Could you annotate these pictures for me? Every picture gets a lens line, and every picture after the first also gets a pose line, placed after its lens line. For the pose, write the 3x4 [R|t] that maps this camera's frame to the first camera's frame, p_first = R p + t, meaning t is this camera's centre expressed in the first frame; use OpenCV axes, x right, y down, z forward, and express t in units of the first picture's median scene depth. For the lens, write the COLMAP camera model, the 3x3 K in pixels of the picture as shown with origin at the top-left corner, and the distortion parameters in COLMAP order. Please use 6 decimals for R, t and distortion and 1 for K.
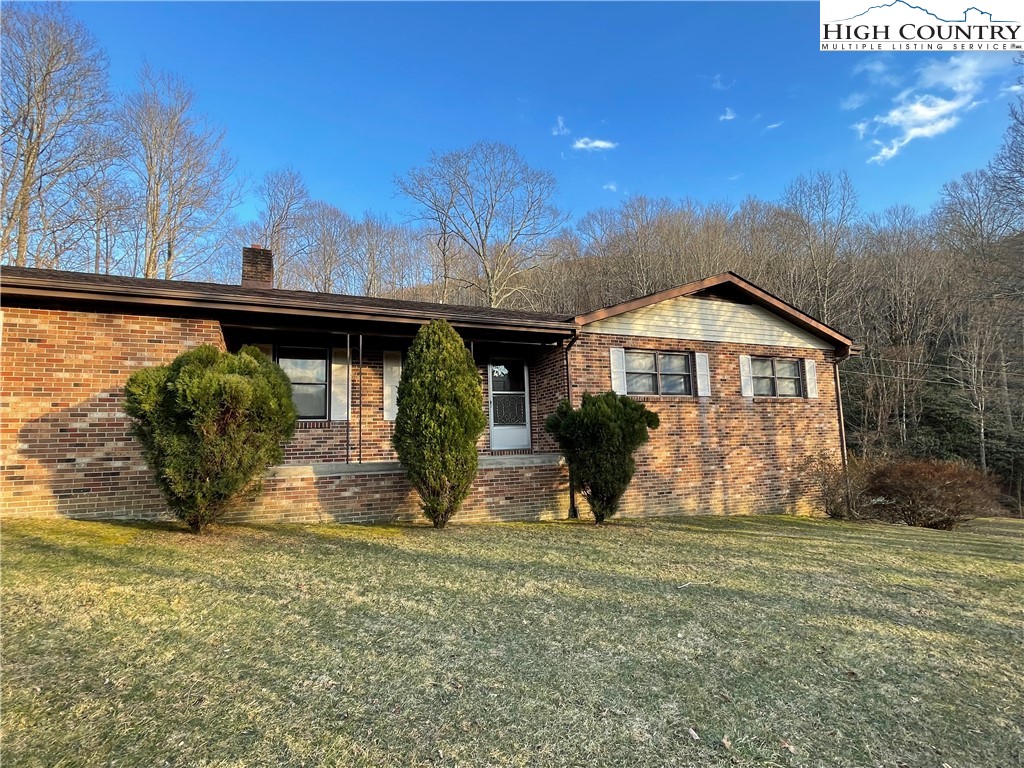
lens RADIAL K [[493.8, 0, 512.0], [0, 493.8, 384.0], [0, 0, 1]] dist [-0.001102, -0.000013]
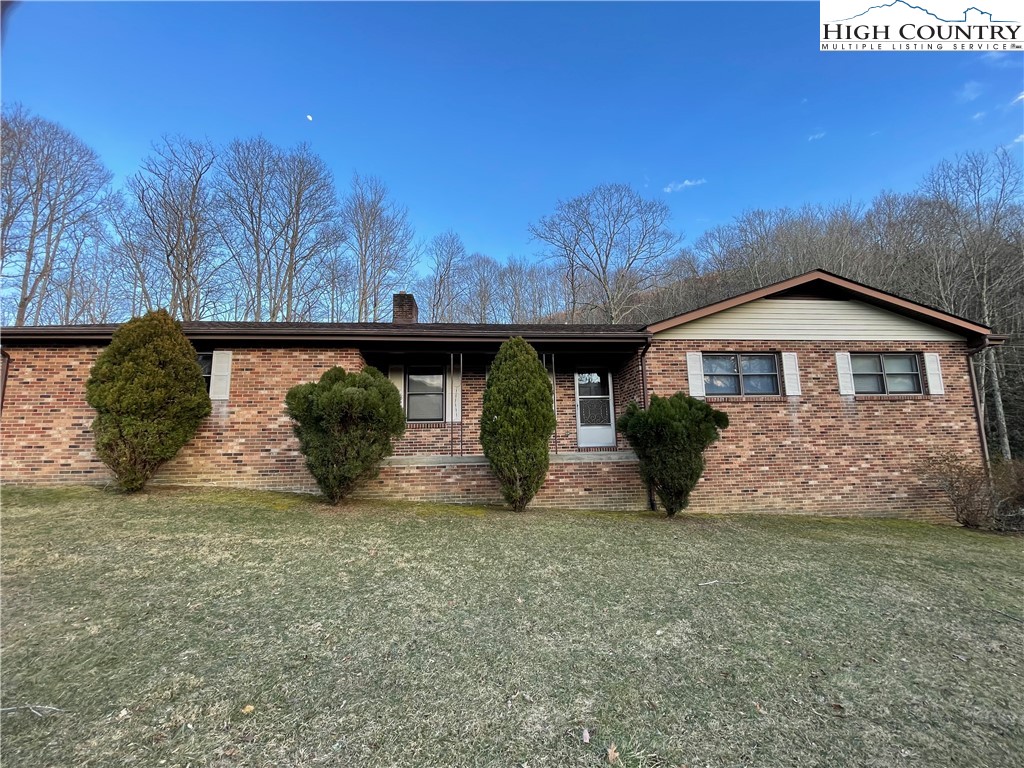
lens RADIAL K [[411.3, 0, 512.0], [0, 411.3, 384.0], [0, 0, 1]] dist [-0.001965, -0.000149]
pose [[0.952276, -0.034944, -0.303233, 0.124654], [0.028898, 0.999284, -0.024406, 0.006820], [0.303869, 0.014479, 0.952604, 0.041914]]
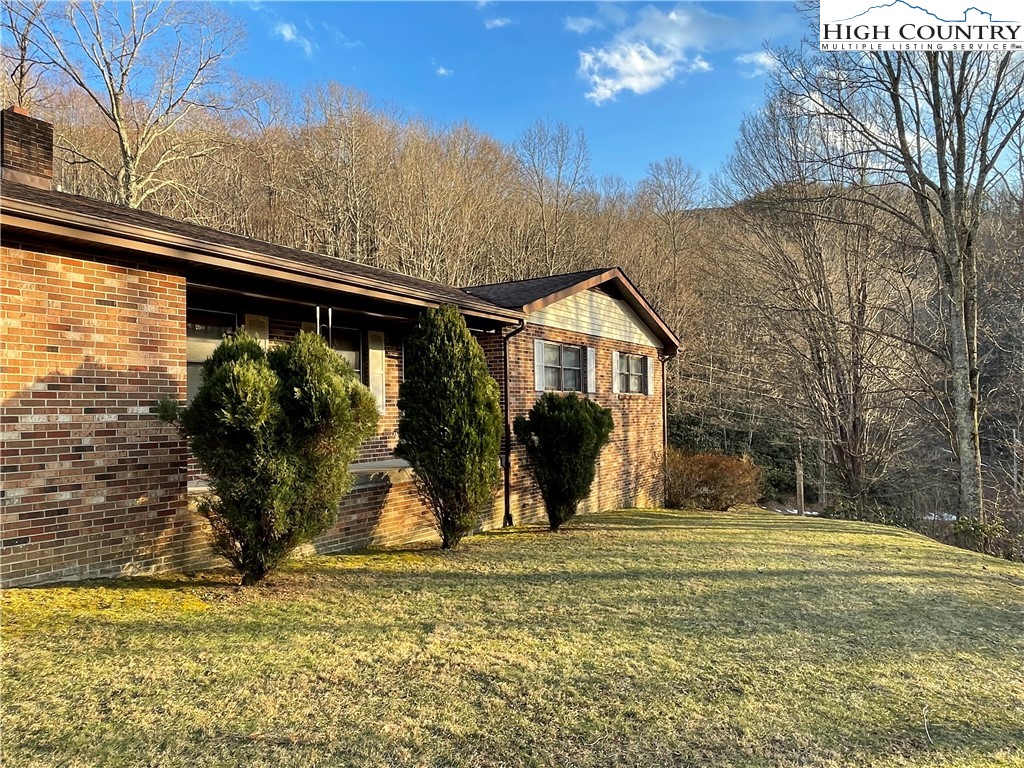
lens RADIAL K [[681.0, 0, 512.0], [0, 681.0, 384.0], [0, 0, 1]] dist [0.001047, -0.000980]
pose [[0.825827, 0.040878, 0.562440, -0.621327], [-0.079835, 0.995799, 0.044847, -0.050292], [-0.558244, -0.081938, 0.825621, -0.025455]]
